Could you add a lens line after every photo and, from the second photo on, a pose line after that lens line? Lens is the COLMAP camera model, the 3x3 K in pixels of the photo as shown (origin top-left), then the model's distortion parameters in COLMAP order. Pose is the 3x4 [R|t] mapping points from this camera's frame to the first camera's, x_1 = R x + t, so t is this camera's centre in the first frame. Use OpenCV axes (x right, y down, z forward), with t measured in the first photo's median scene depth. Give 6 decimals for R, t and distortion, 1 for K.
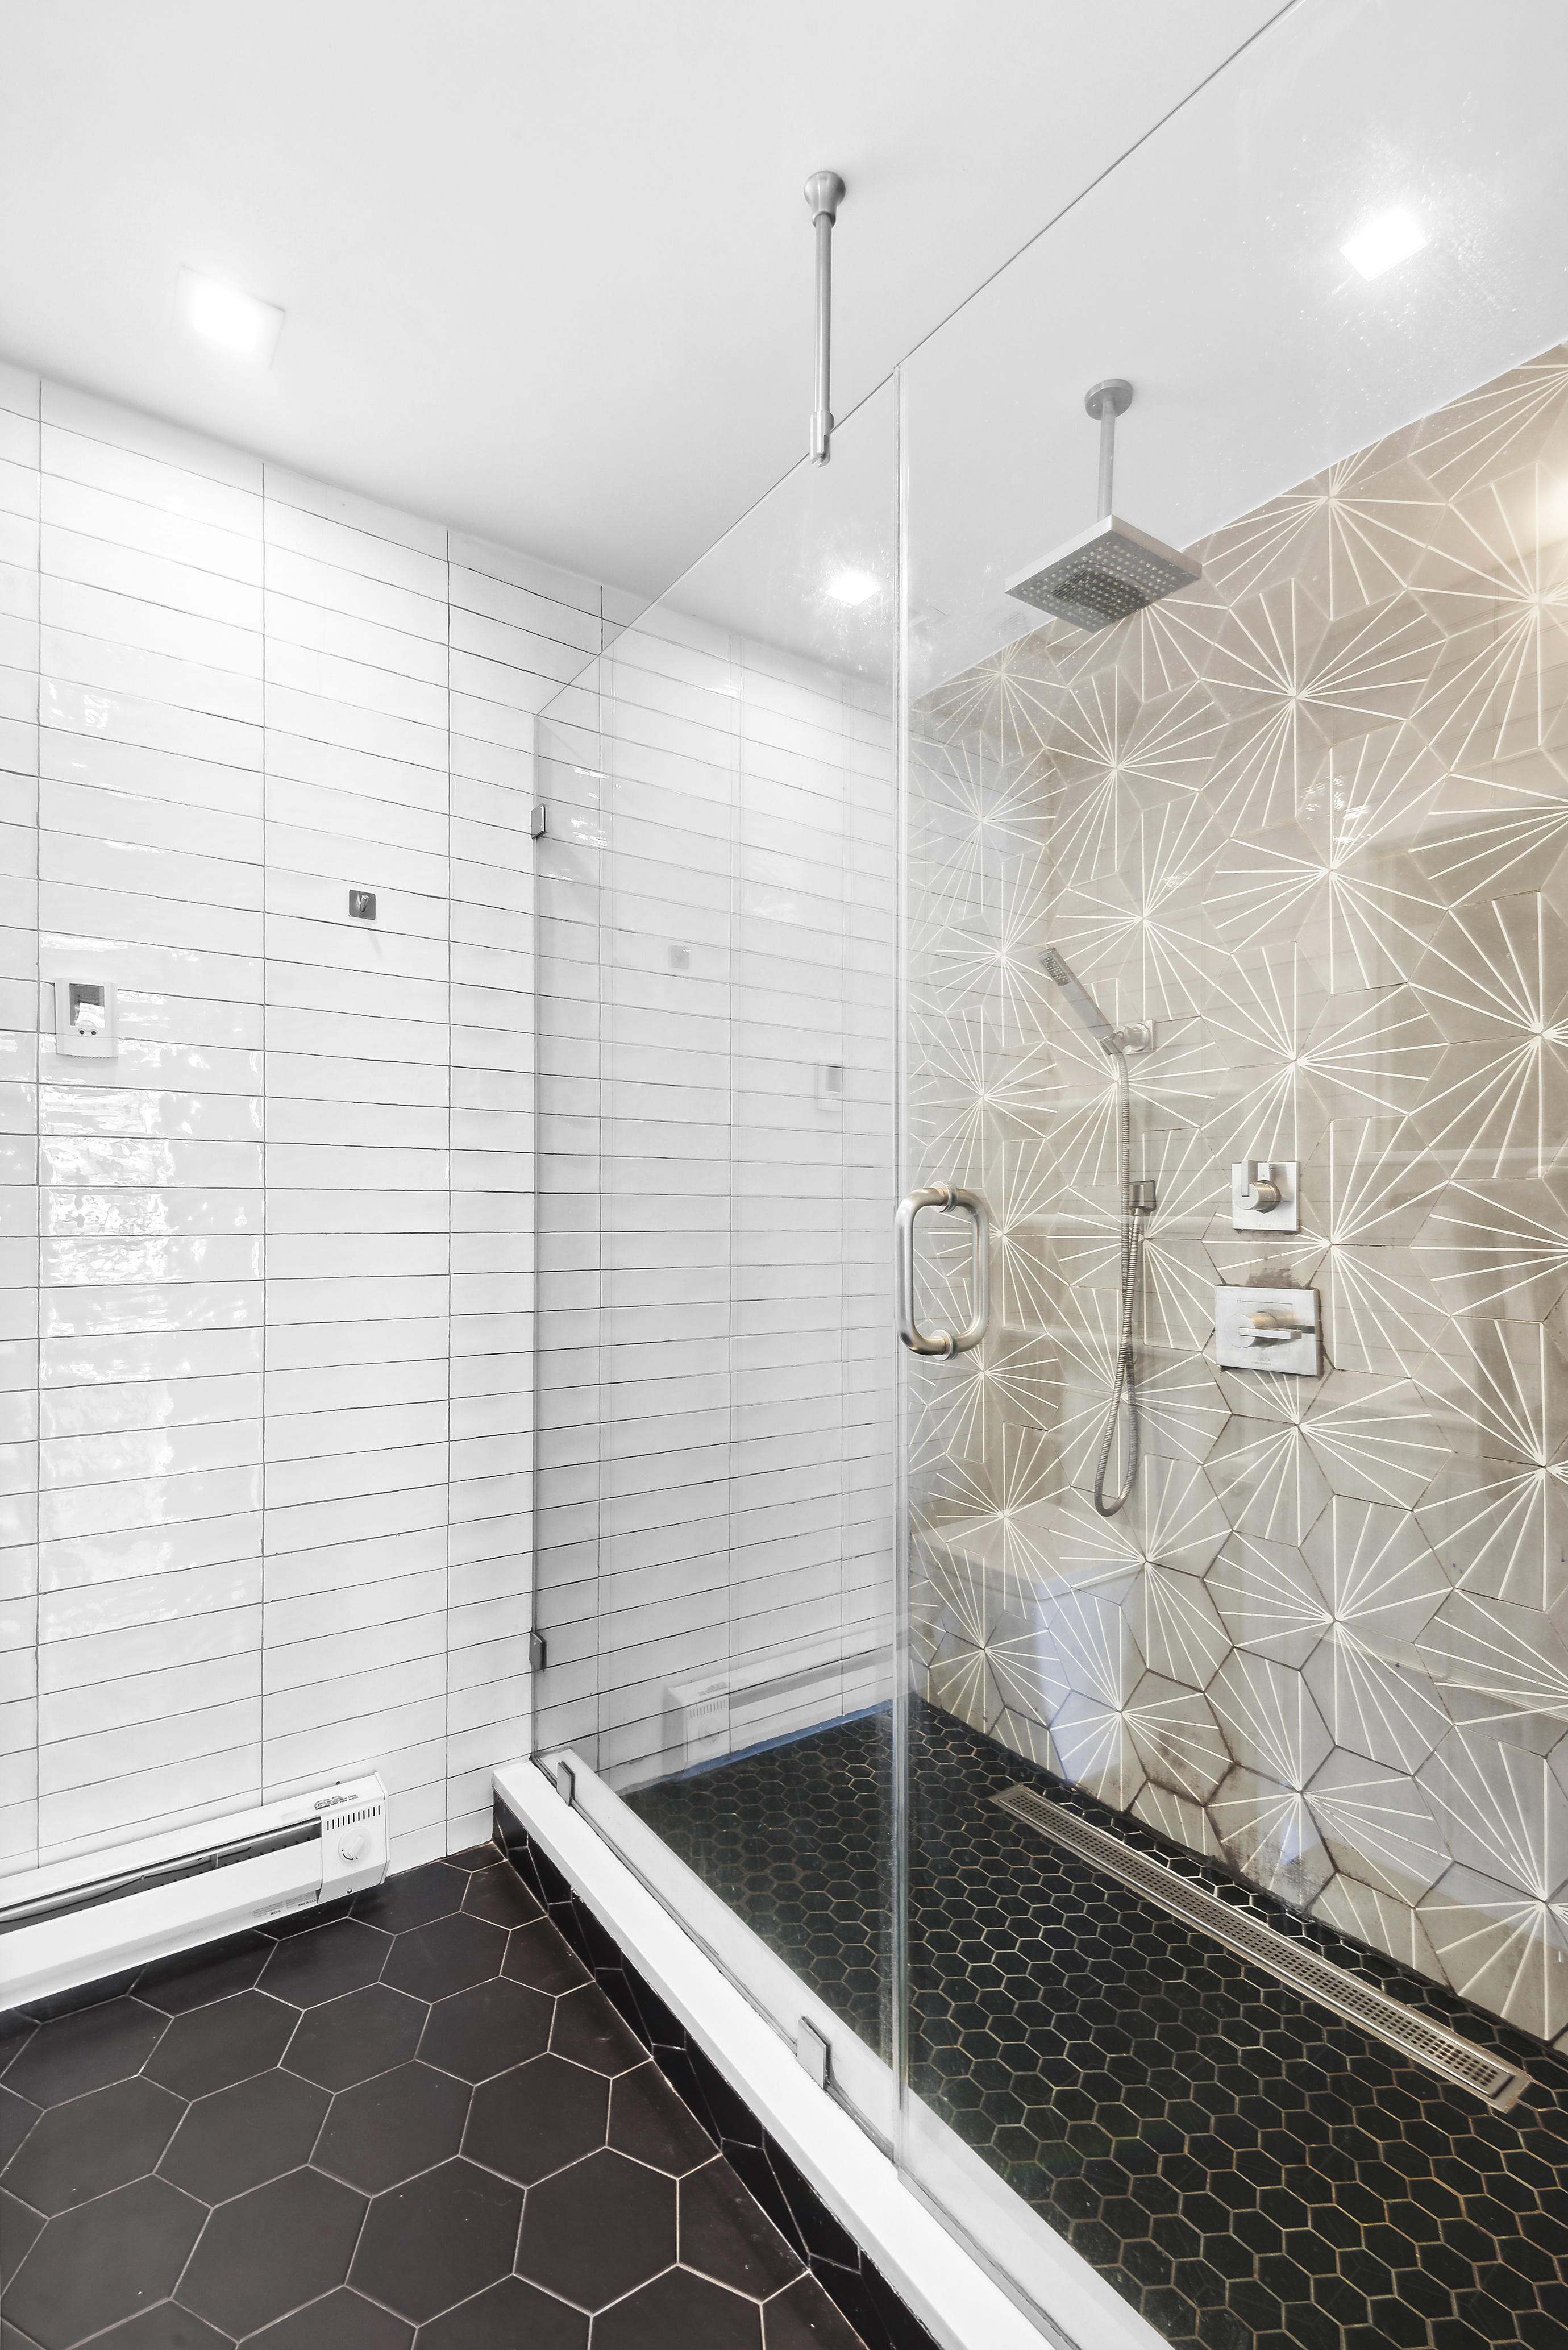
lens RADIAL K [[1056.8, 0, 784.0], [0, 1056.8, 1175.0], [0, 0, 1]] dist [-0.015275, 0.000060]
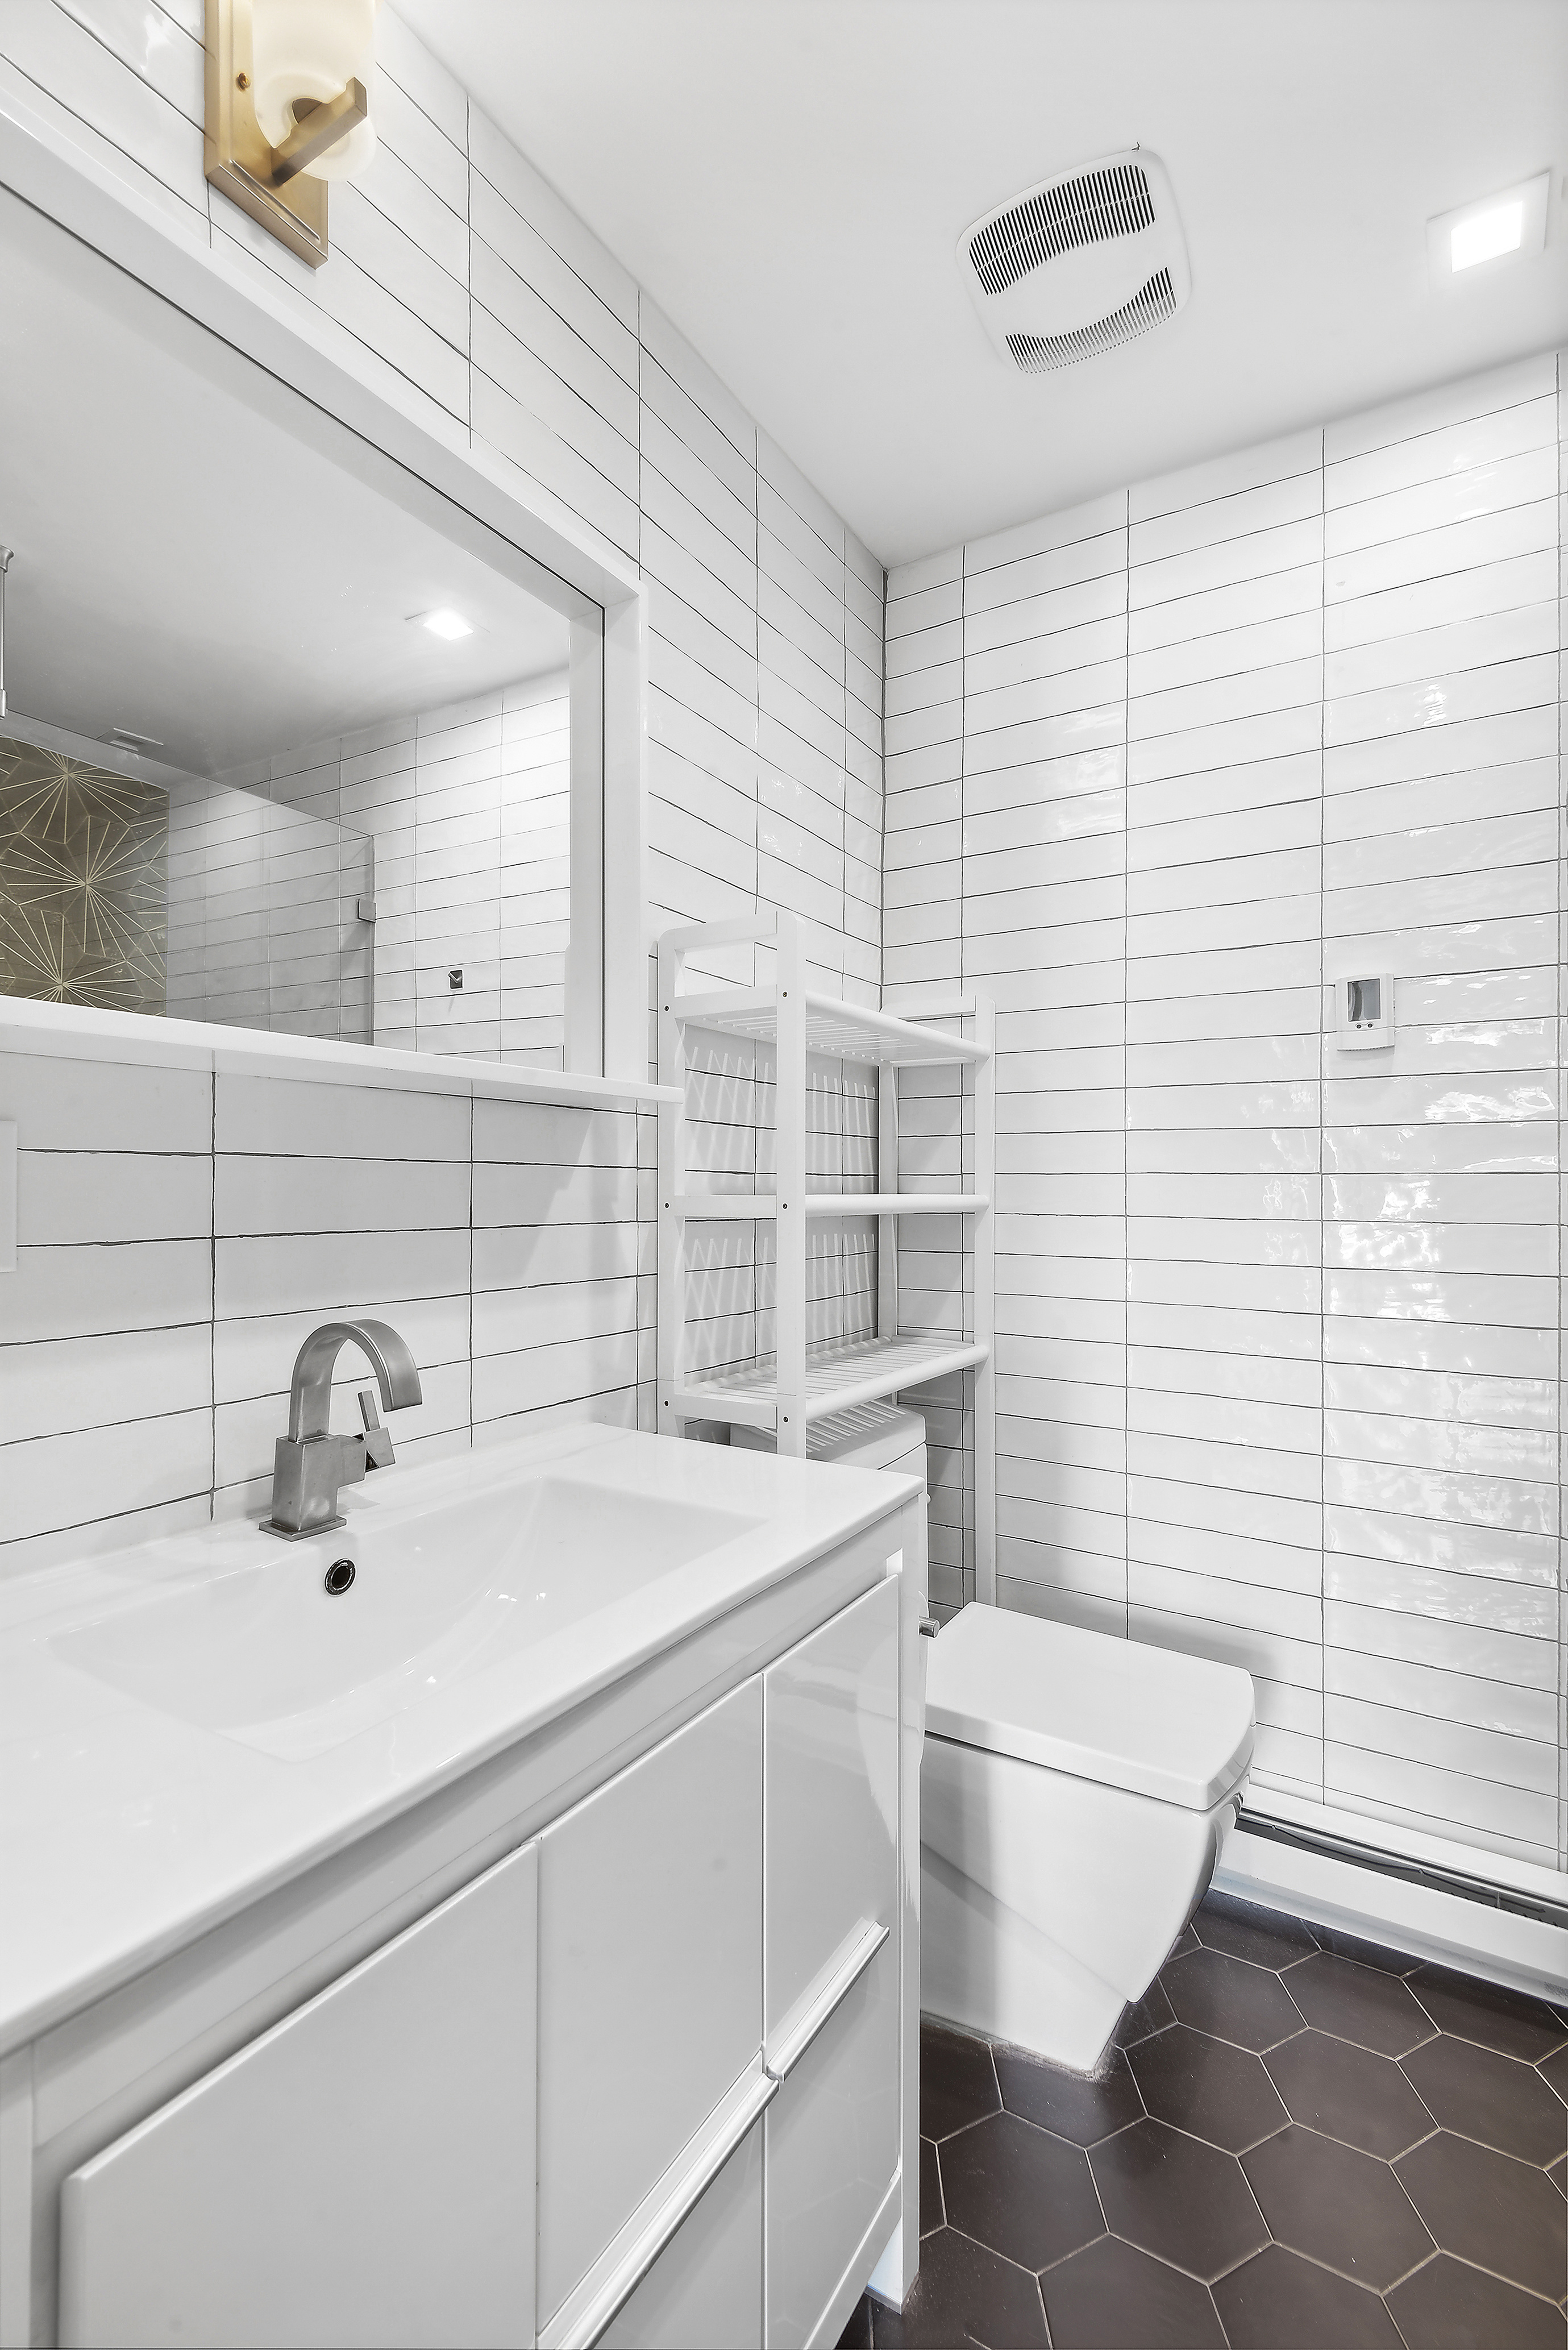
lens RADIAL K [[1063.4, 0, 784.0], [0, 1063.4, 1175.0], [0, 0, 1]] dist [0.001558, 0.000183]
pose [[0.386524, -0.008008, -0.922244, 0.089238], [0.018409, 0.999830, -0.000966, 0.002563], [0.922095, -0.016604, 0.386606, 0.063346]]
